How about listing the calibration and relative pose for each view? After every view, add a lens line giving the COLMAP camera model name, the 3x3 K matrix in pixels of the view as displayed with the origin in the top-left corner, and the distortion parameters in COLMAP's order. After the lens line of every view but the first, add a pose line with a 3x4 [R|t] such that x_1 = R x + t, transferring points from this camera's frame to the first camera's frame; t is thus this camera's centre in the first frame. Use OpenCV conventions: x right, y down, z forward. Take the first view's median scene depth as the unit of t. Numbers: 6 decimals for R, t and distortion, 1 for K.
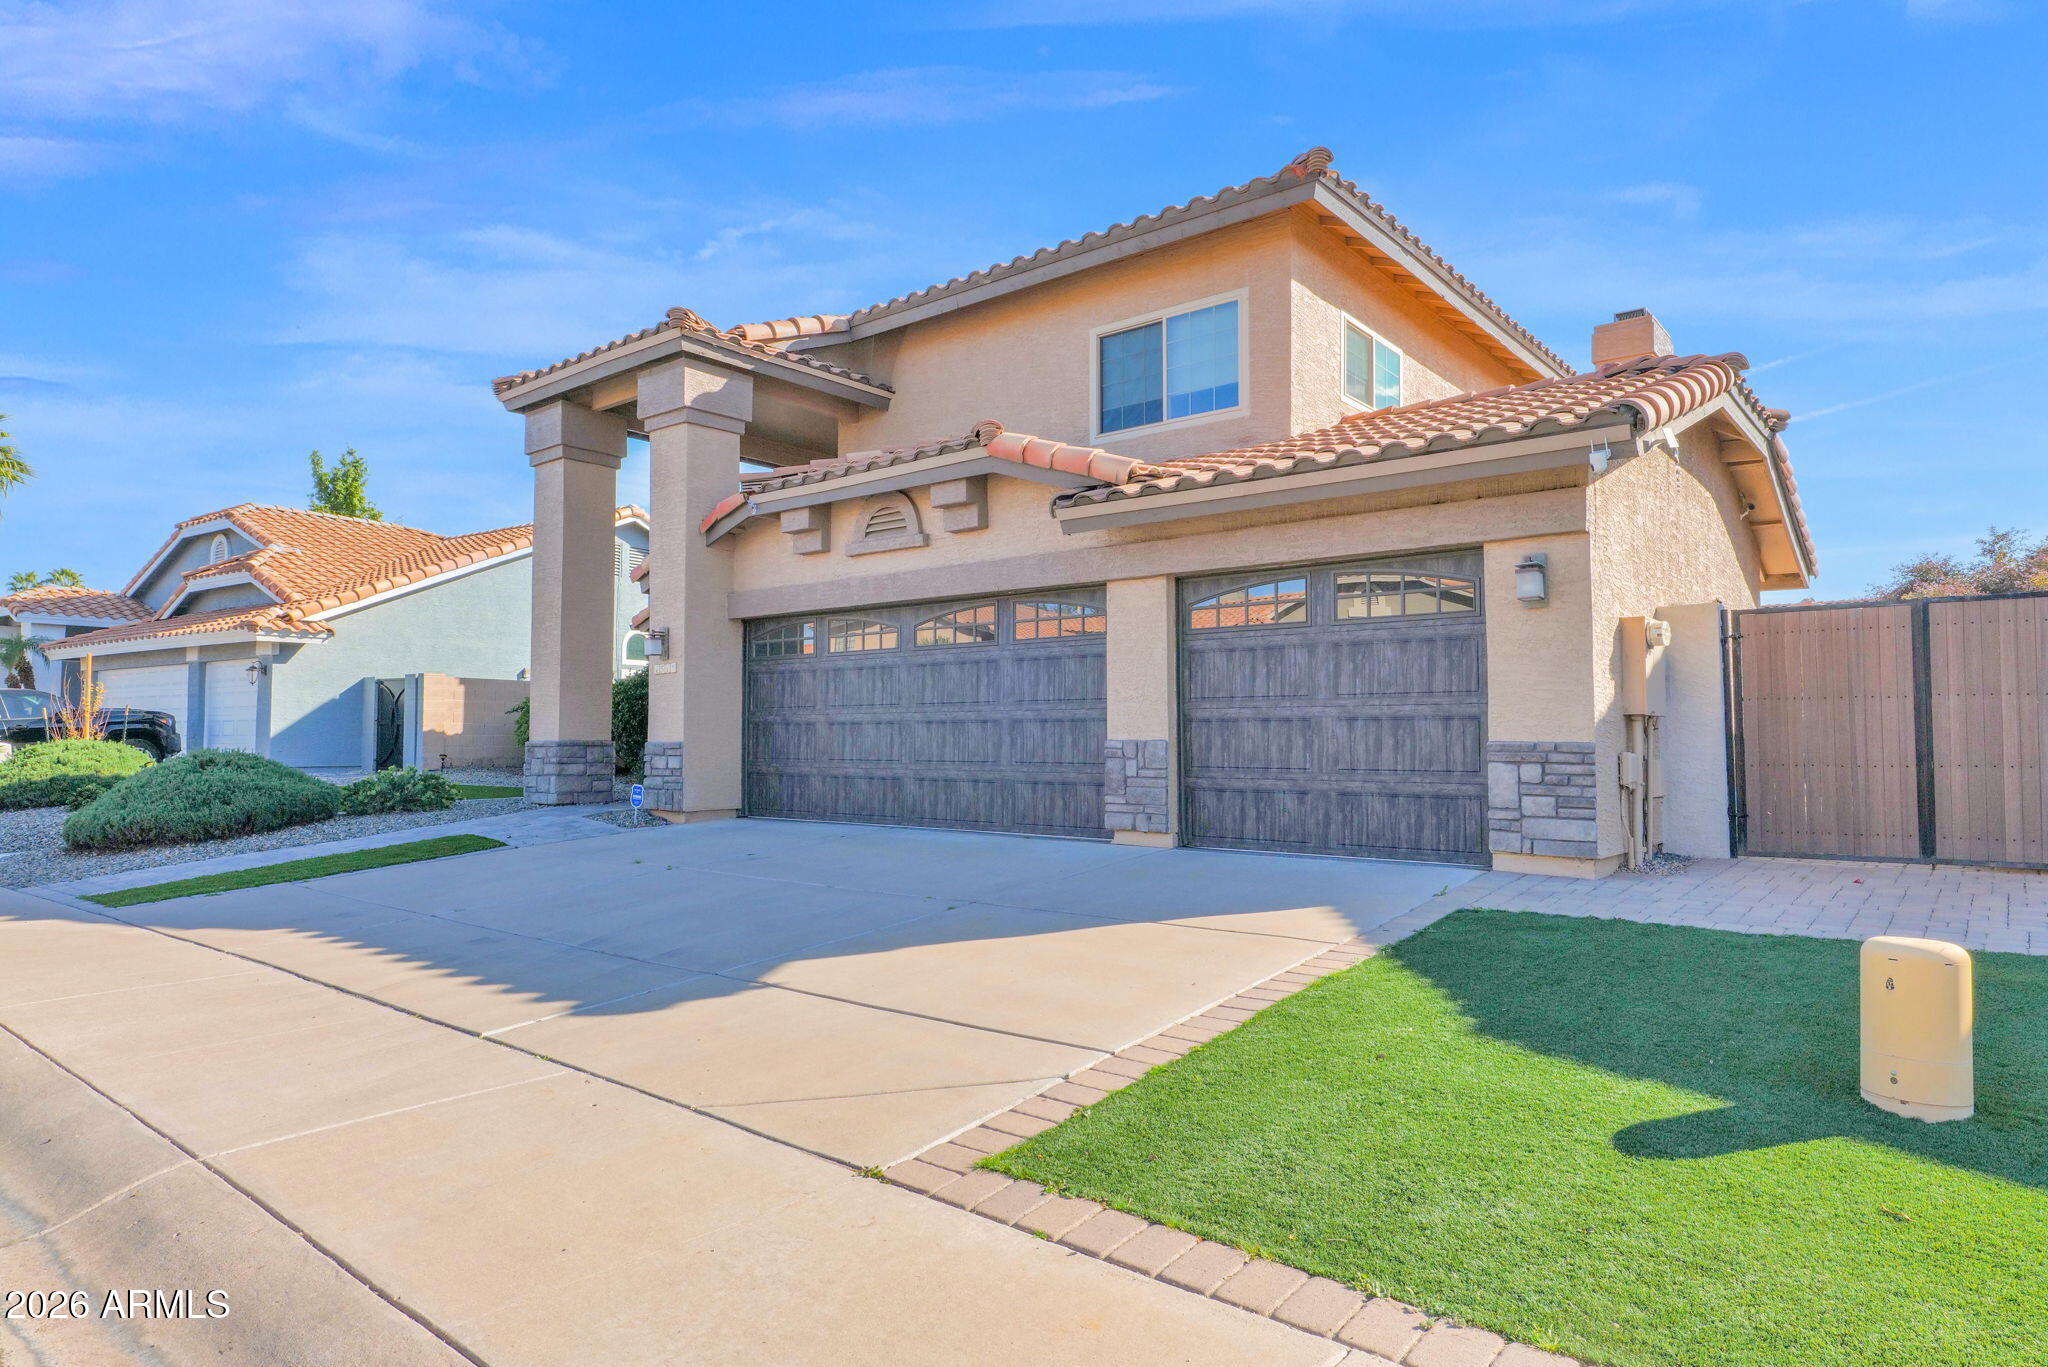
lens RADIAL K [[1200.2, 0, 1024.0], [0, 1200.2, 683.5], [0, 0, 1]] dist [-0.042057, 0.000065]
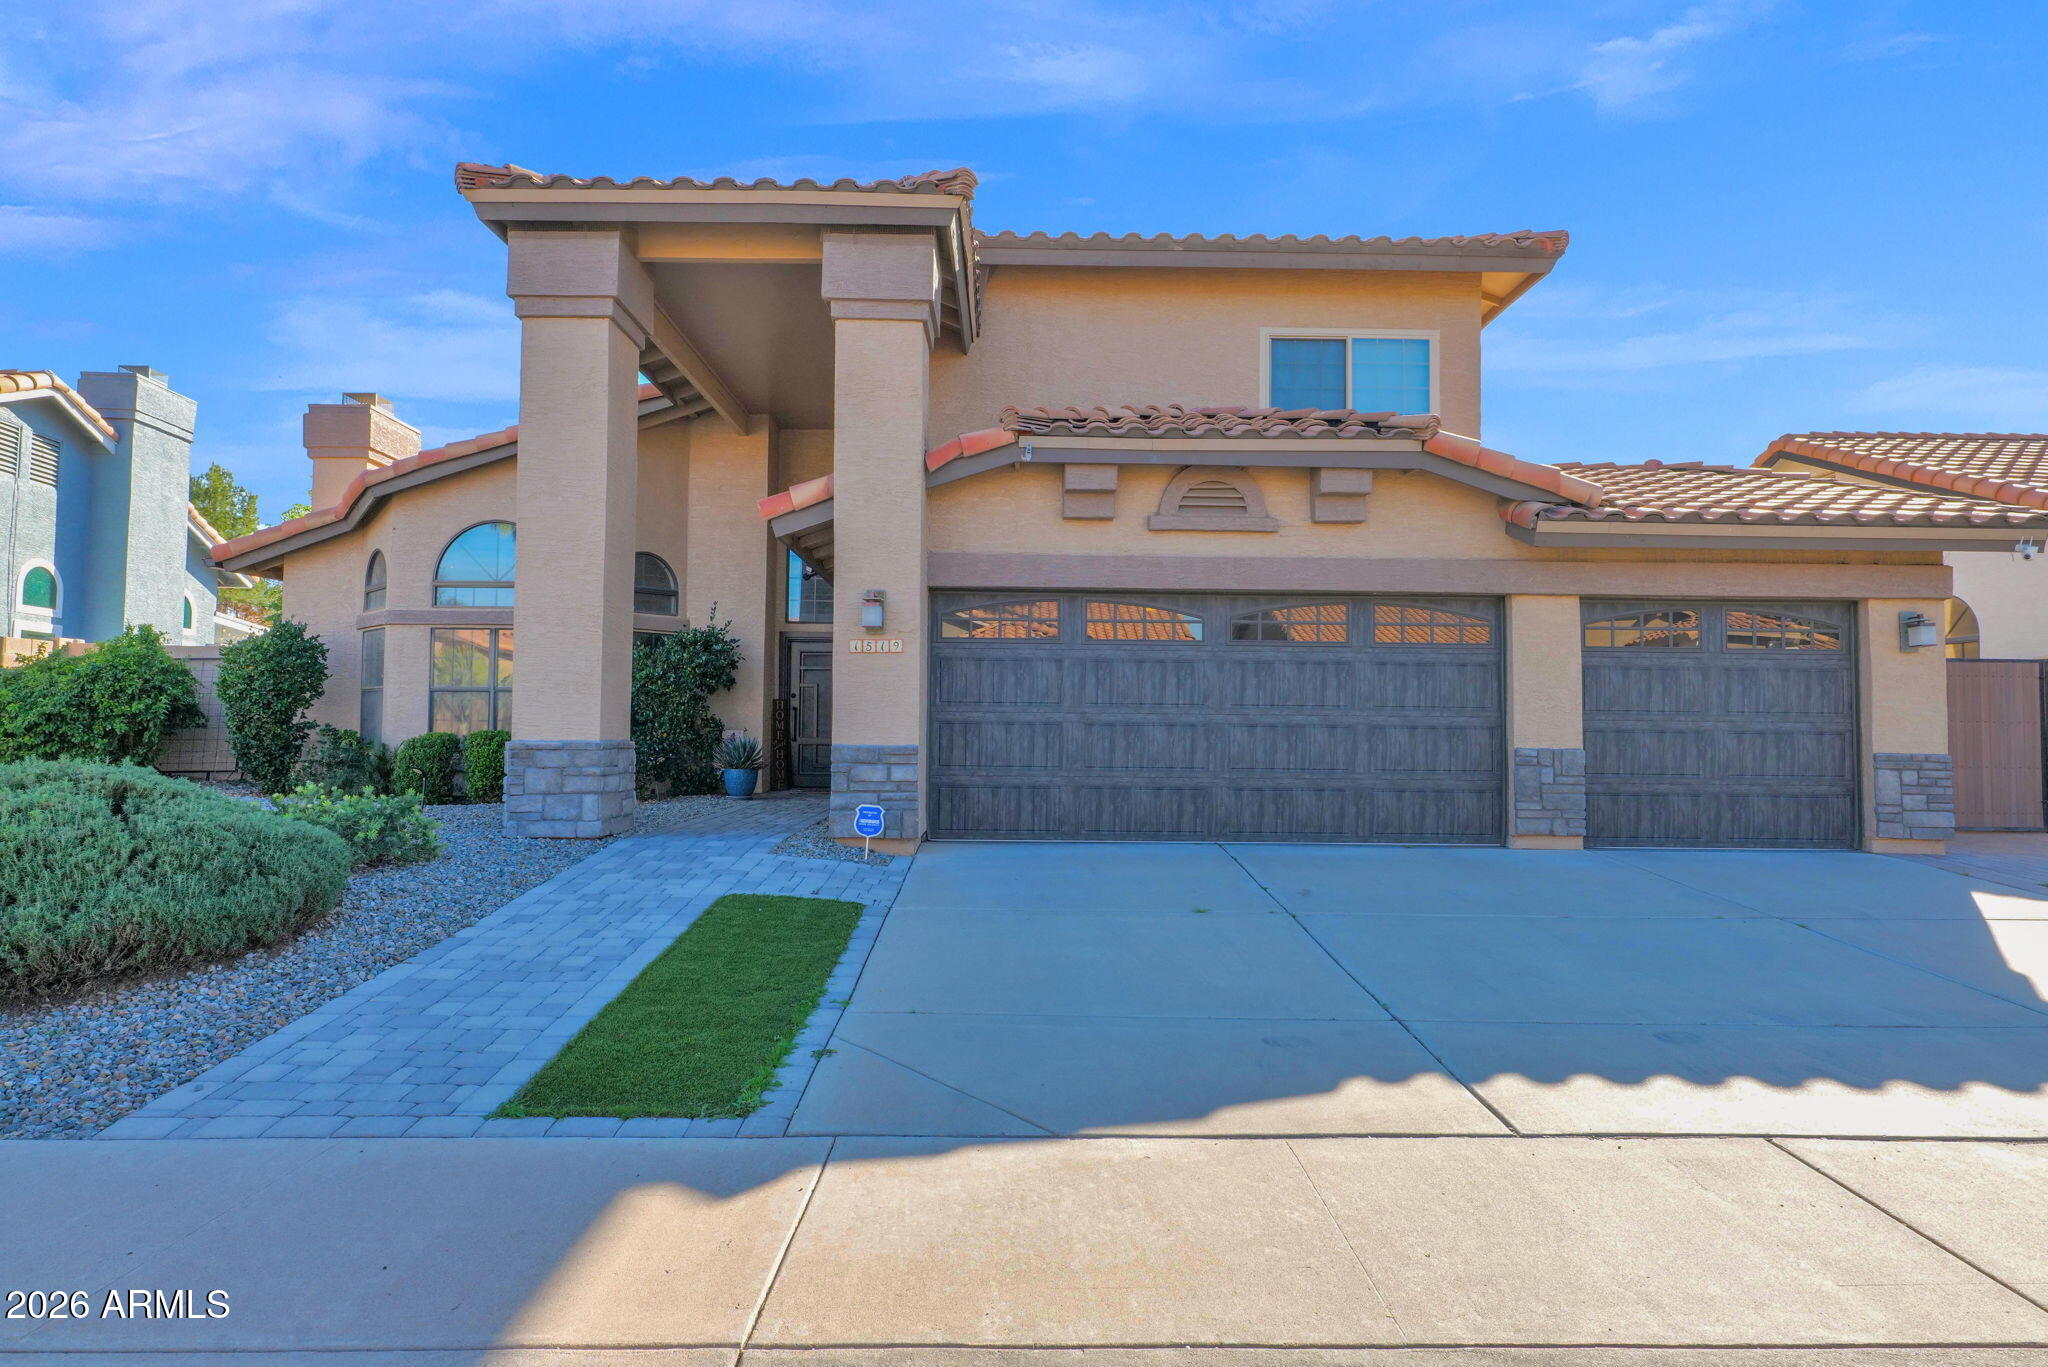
lens RADIAL K [[957.6, 0, 1025.6], [0, 957.6, 686.3], [0, 0, 1]] dist [-0.025404, 0.006500]
pose [[0.776442, 0.042334, 0.628765, -0.775937], [-0.040129, 0.999038, -0.017710, 0.025523], [-0.628910, -0.011481, 0.777394, 0.632706]]
